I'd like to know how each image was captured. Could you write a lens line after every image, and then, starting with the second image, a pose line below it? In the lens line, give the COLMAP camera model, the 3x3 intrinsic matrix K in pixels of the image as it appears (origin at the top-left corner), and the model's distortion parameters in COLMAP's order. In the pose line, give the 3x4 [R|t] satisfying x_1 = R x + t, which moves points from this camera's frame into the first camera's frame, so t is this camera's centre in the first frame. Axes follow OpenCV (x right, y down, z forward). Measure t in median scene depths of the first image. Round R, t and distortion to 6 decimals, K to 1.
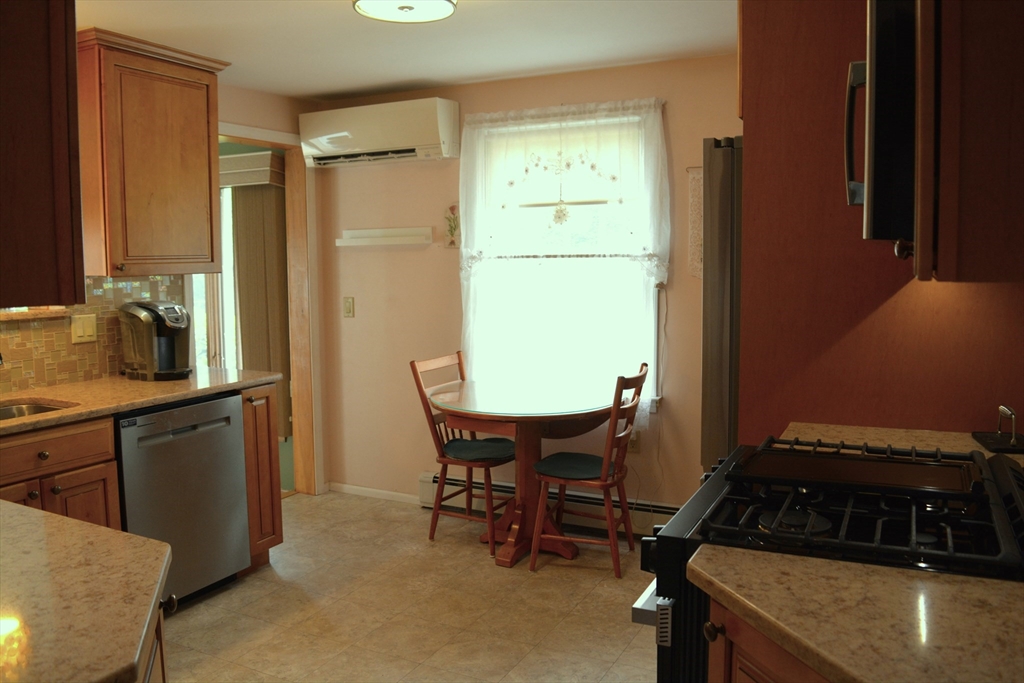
lens RADIAL K [[796.7, 0, 513.2], [0, 796.7, 339.1], [0, 0, 1]] dist [-0.077180, 0.014494]
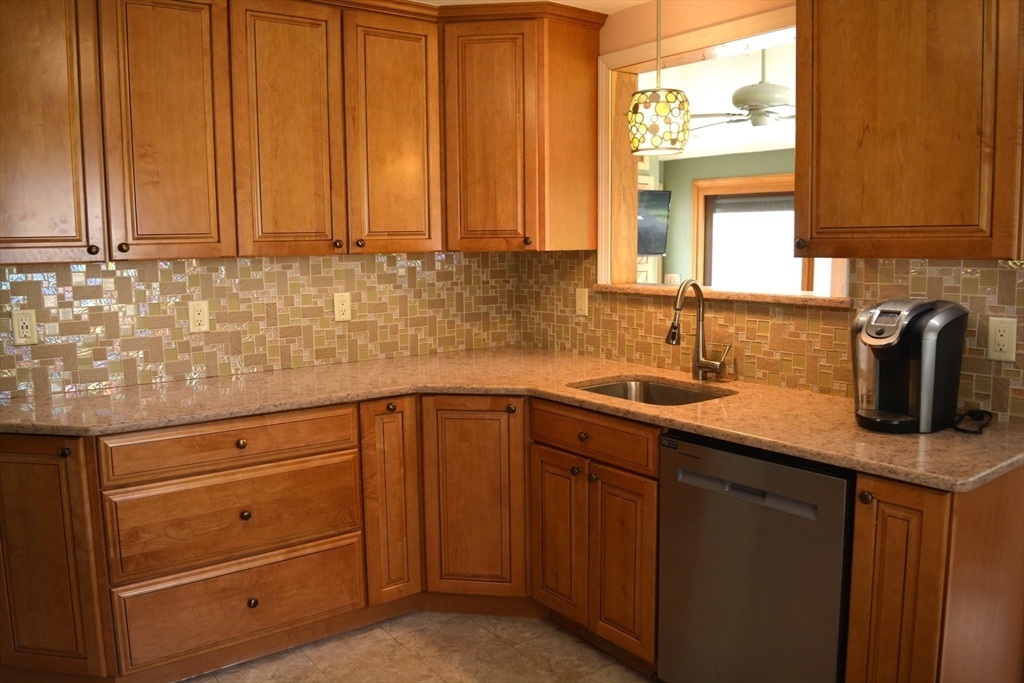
lens RADIAL K [[796.7, 0, 513.1], [0, 796.7, 339.1], [0, 0, 1]] dist [-0.077180, 0.014494]
pose [[-0.431369, 0.121679, -0.893932, 0.247962], [-0.079906, 0.981816, 0.172201, -0.108992], [0.898630, 0.145713, -0.413802, 1.078526]]
